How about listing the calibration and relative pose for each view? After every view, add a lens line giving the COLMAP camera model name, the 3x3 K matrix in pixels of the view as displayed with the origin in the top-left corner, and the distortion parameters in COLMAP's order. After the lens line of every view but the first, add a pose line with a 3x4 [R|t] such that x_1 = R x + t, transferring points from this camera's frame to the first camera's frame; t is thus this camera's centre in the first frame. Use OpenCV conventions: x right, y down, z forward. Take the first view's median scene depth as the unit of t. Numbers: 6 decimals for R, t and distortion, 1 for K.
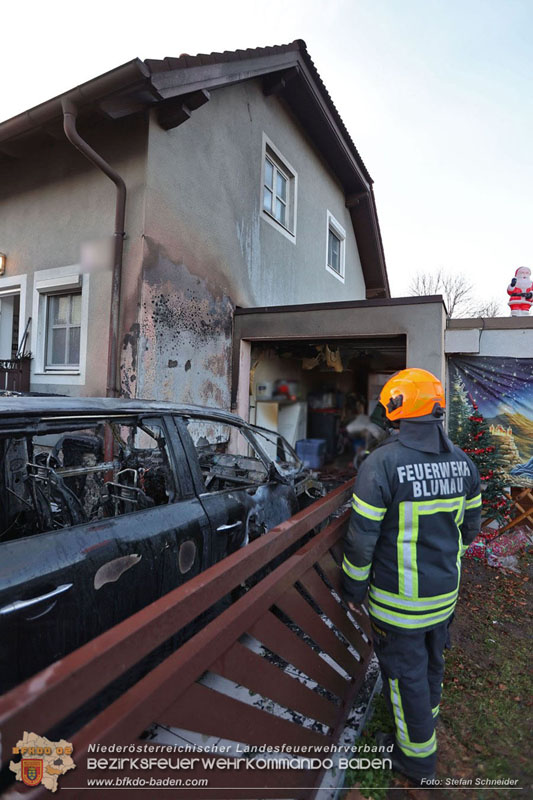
lens RADIAL K [[409.2, 0, 281.0], [0, 409.2, 376.9], [0, 0, 1]] dist [-0.062393, 0.000095]
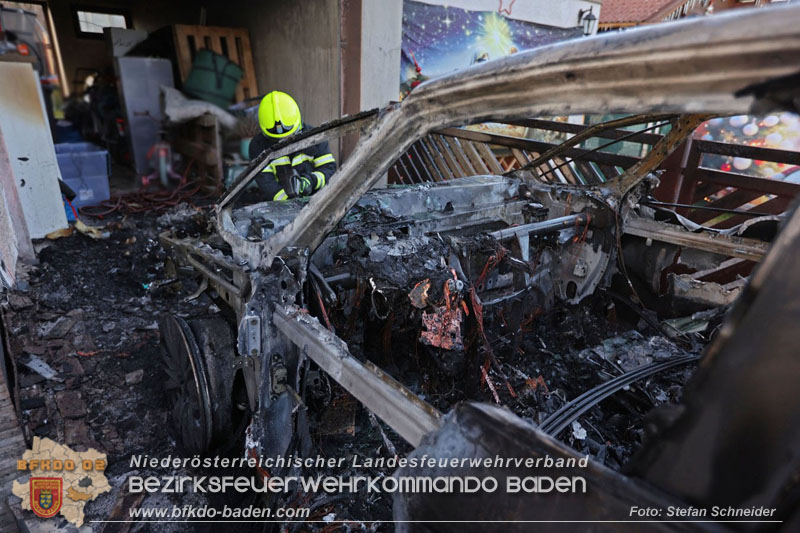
lens RADIAL K [[490.6, 0, 406.9], [0, 490.6, 266.9], [0, 0, 1]] dist [0.000642, 0.004450]
pose [[0.400399, -0.350073, 0.846835, -0.422764], [-0.060570, 0.912016, 0.405657, 0.034544], [-0.914337, -0.213717, 0.343967, 0.549843]]
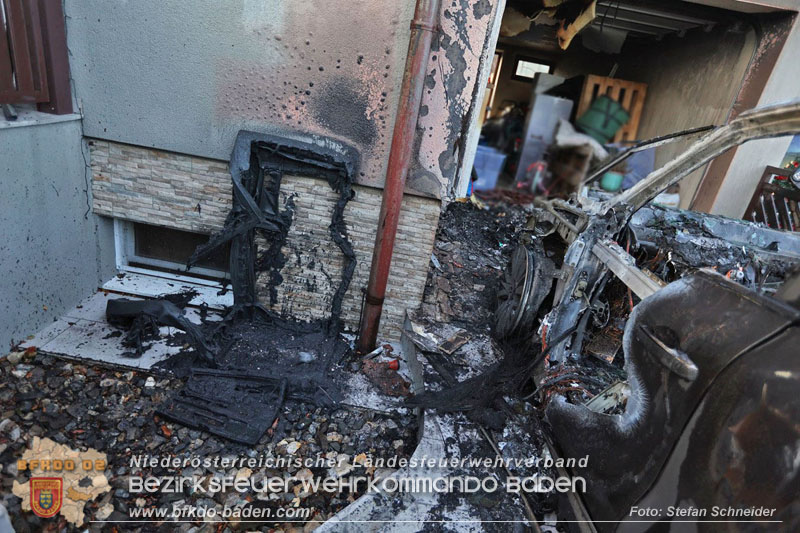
lens RADIAL K [[471.2, 0, 400.2], [0, 471.2, 264.6], [0, 0, 1]] dist [-0.057846, 0.049251]
pose [[0.907064, -0.029760, 0.419939, -0.530918], [-0.159260, 0.899113, 0.407717, 0.047104], [-0.389706, -0.436705, 0.810813, 0.455718]]
